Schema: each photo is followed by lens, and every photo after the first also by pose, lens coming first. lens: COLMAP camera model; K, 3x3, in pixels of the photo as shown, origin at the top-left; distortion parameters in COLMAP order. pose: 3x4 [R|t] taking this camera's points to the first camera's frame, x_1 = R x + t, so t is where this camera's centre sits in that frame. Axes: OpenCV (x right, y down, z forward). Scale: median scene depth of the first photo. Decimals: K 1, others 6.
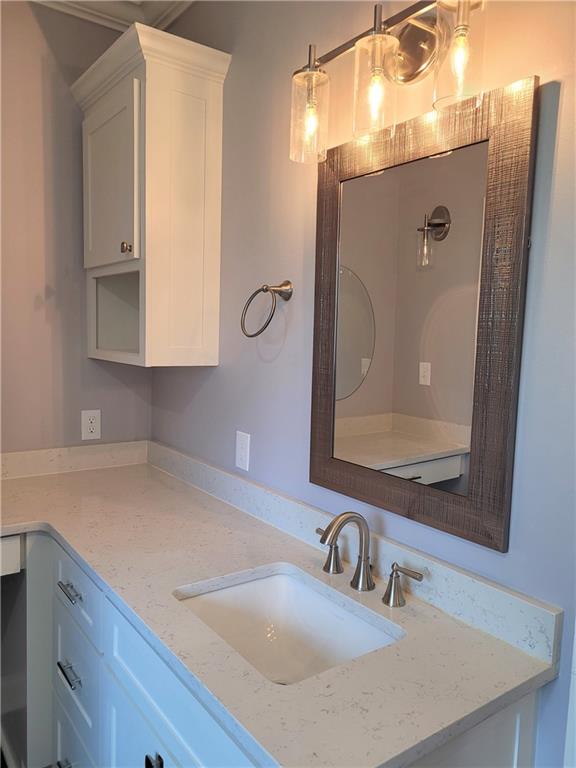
lens RADIAL K [[607.6, 0, 290.4], [0, 607.6, 381.3], [0, 0, 1]] dist [0.032297, -0.004360]
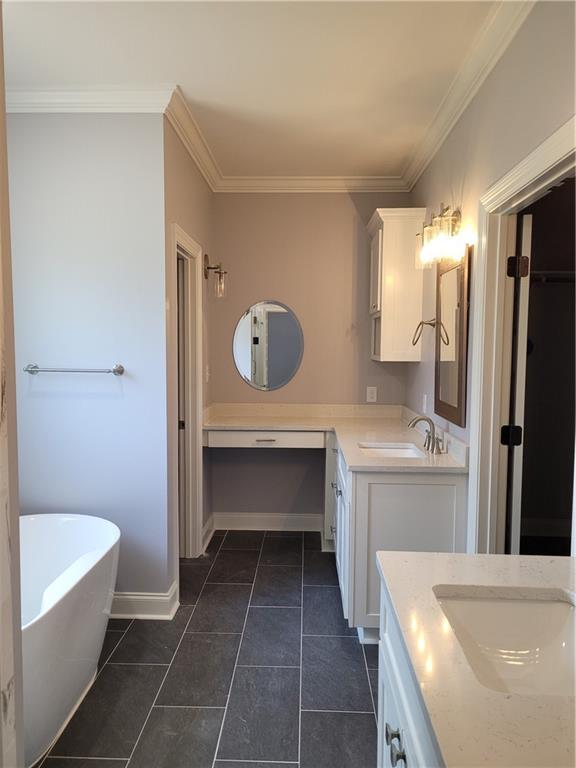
lens RADIAL K [[607.6, 0, 290.4], [0, 607.6, 381.3], [0, 0, 1]] dist [0.032297, -0.004360]
pose [[0.795331, 0.020640, -0.605824, 0.789174], [-0.044210, 0.998734, -0.024013, 0.108326], [0.604562, 0.045881, 0.795236, -0.858913]]
